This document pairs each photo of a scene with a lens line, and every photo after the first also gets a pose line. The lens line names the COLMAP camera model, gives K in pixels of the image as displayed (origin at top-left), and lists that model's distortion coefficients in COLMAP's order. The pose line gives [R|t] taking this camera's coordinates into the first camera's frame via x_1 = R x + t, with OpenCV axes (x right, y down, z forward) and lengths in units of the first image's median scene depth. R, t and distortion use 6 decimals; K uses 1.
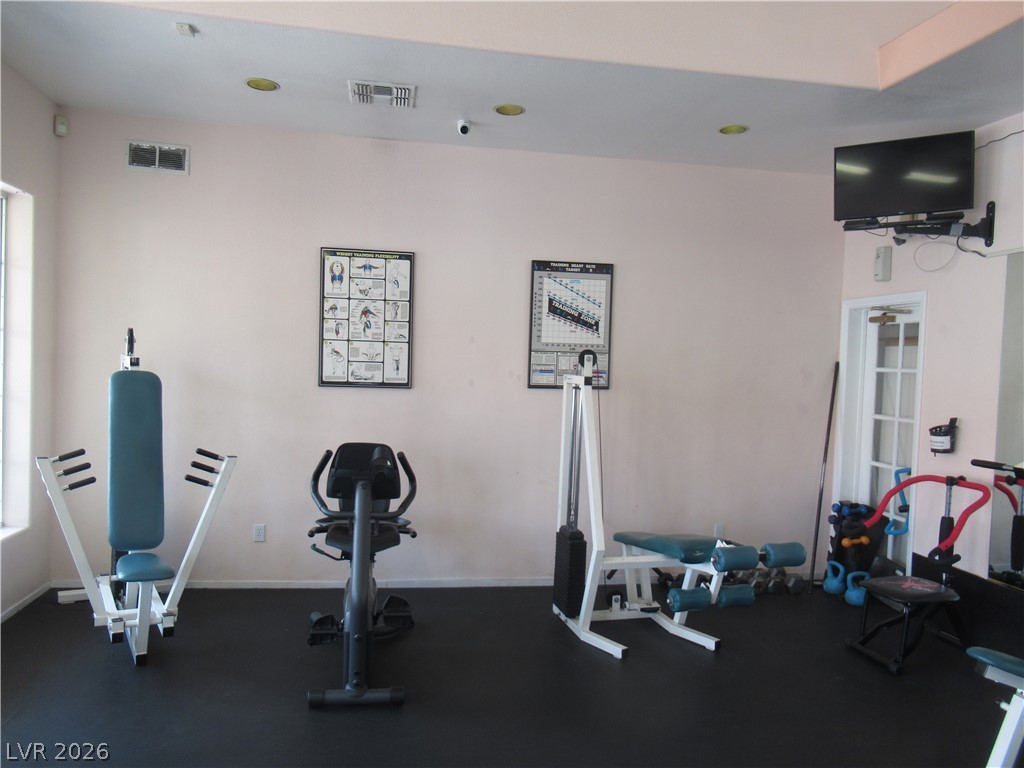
lens RADIAL K [[762.8, 0, 510.5], [0, 762.8, 390.5], [0, 0, 1]] dist [-0.014478, 0.006626]
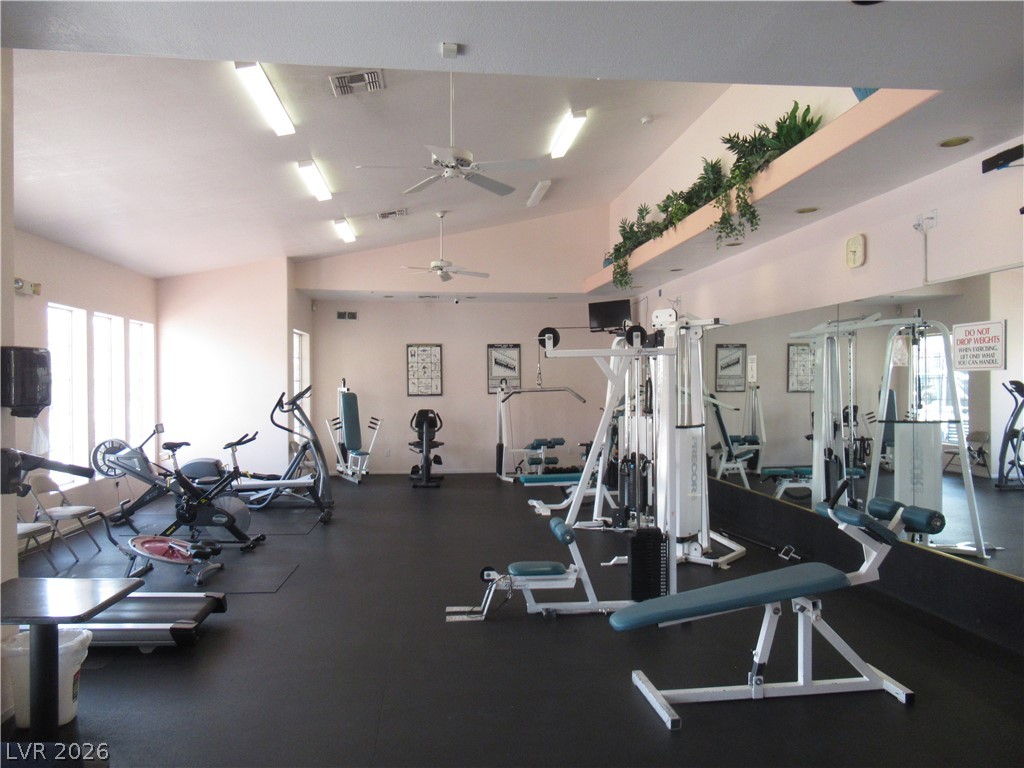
lens RADIAL K [[762.8, 0, 514.0], [0, 762.8, 388.0], [0, 0, 1]] dist [-0.014478, 0.006626]
pose [[0.996927, -0.042647, -0.065703, 0.324830], [0.040416, 0.998573, -0.034919, 0.080879], [0.067098, 0.032157, 0.997228, -1.799197]]
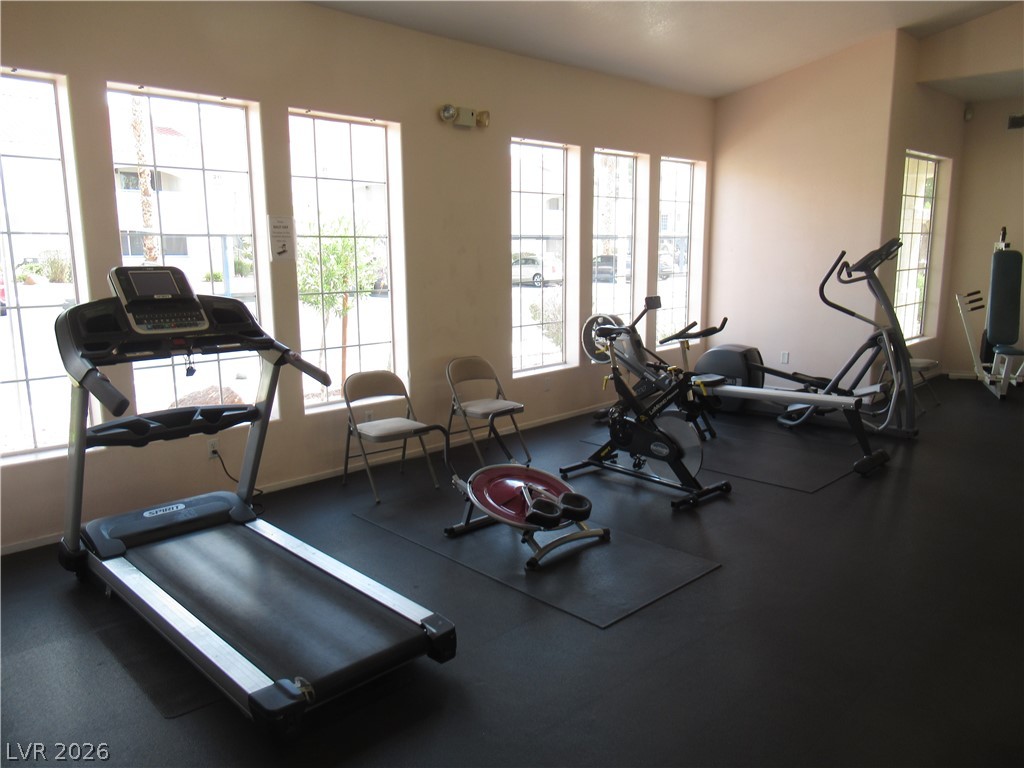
lens RADIAL K [[762.8, 0, 498.8], [0, 762.8, 406.6], [0, 0, 1]] dist [-0.014478, 0.006626]
pose [[0.573139, 0.110382, -0.811990, 0.307367], [0.012589, 0.989583, 0.143410, 0.064493], [0.819361, -0.092416, 0.565779, -0.999374]]
